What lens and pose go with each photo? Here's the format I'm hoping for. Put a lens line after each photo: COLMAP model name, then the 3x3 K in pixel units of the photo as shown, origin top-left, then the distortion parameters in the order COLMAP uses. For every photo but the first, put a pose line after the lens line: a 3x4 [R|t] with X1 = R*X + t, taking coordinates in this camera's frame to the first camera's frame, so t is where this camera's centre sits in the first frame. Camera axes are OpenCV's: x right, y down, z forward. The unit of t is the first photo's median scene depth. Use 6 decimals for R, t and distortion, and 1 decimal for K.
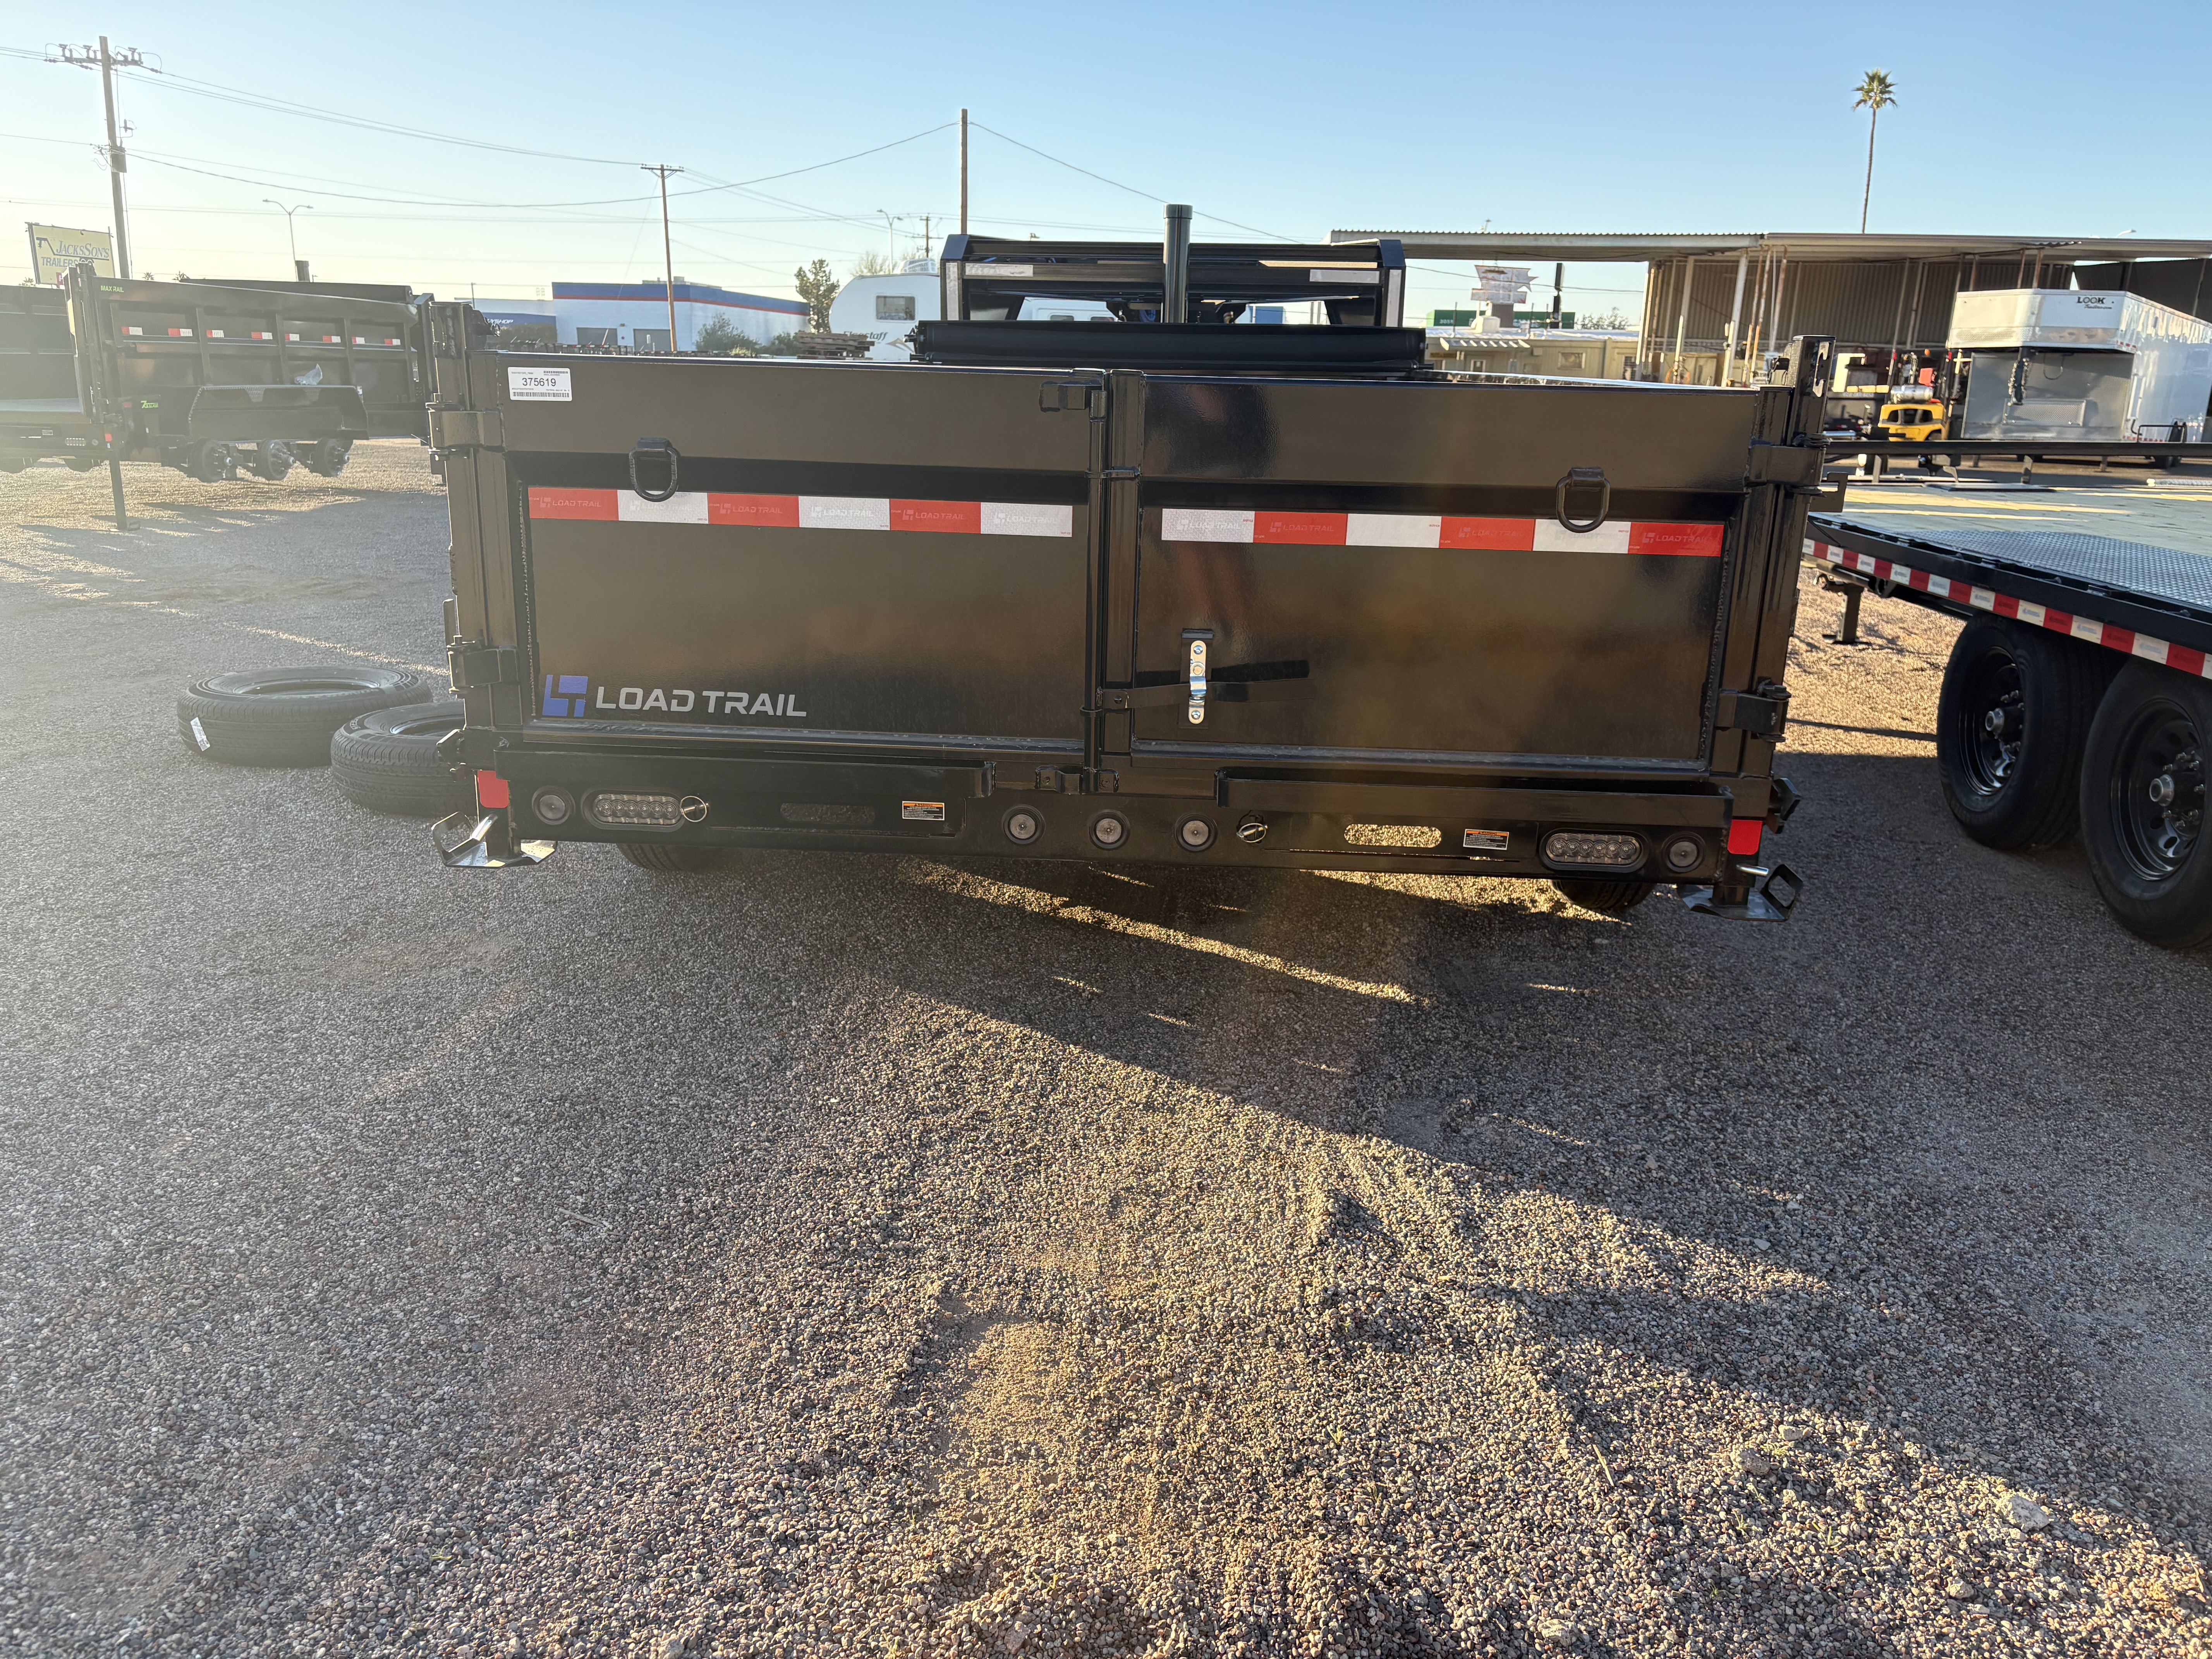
lens RADIAL K [[1662.3, 0, 1107.8], [0, 1662.3, 830.2], [0, 0, 1]] dist [0.029935, -0.019313]
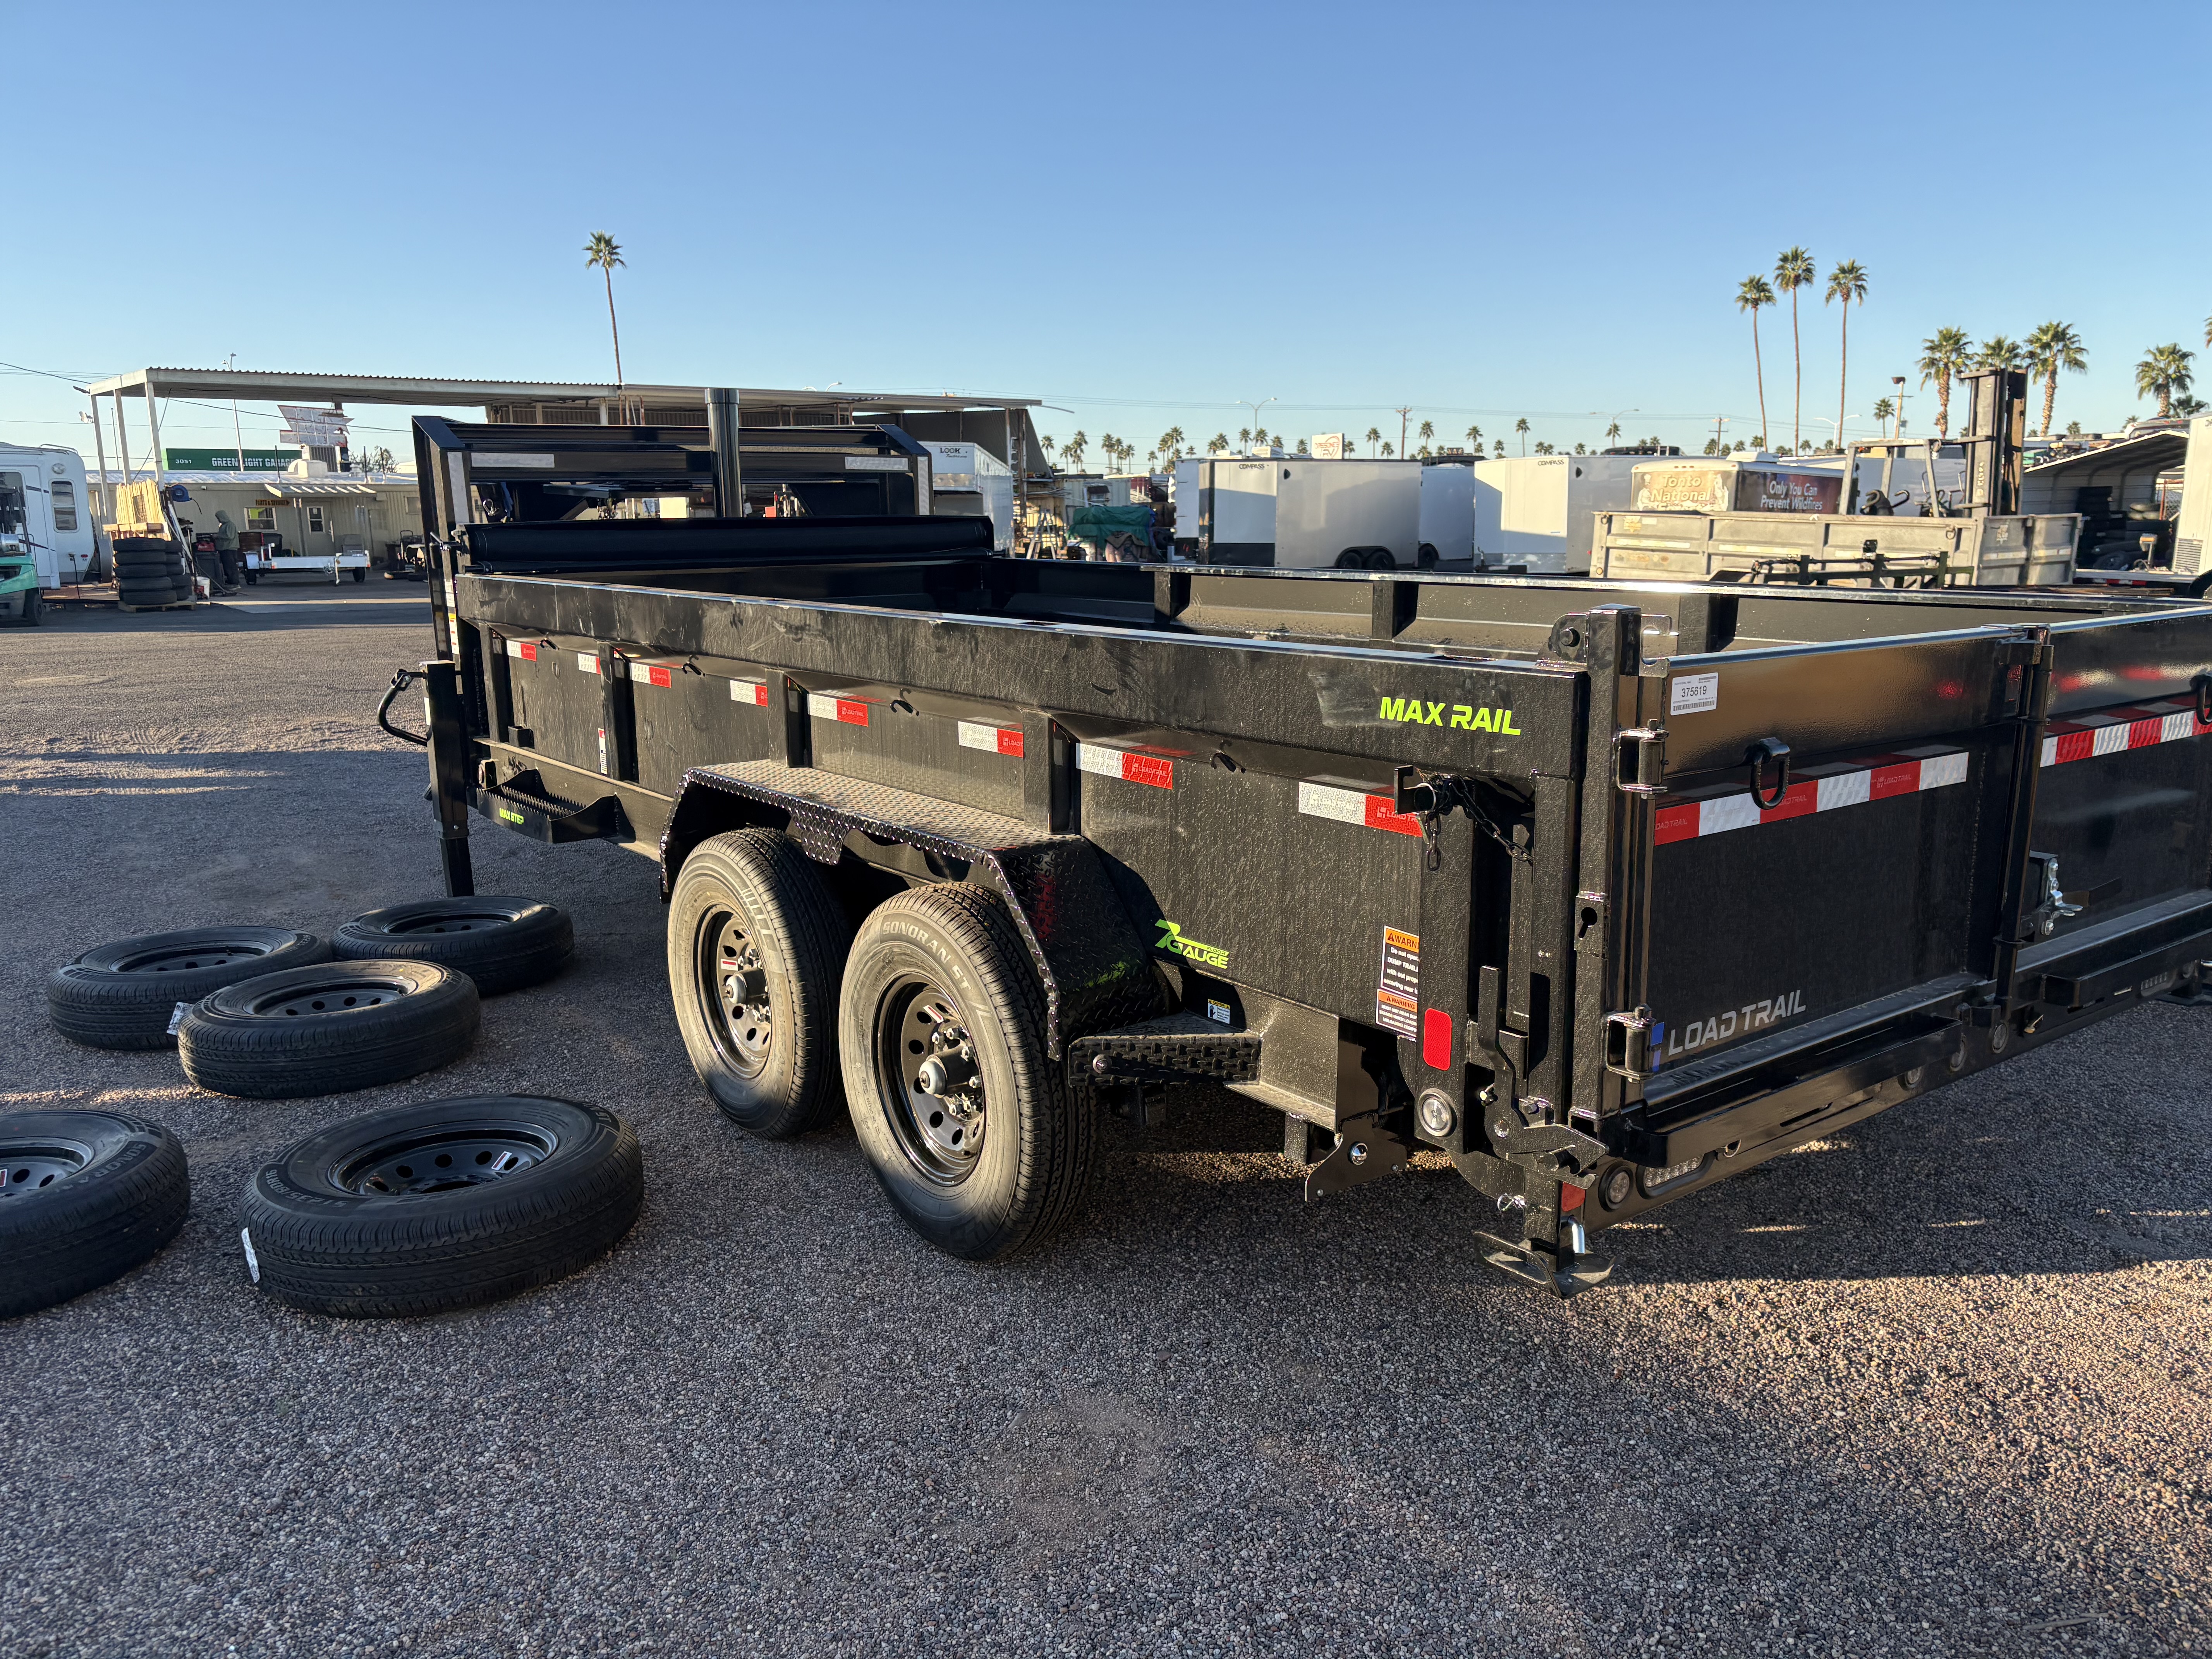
lens RADIAL K [[1662.3, 0, 1107.8], [0, 1662.3, 830.2], [0, 0, 1]] dist [0.029935, -0.019313]
pose [[0.760001, -0.153149, 0.631620, -0.176399], [0.200613, 0.979663, -0.003851, -0.040572], [-0.618185, 0.129638, 0.775268, 0.085228]]
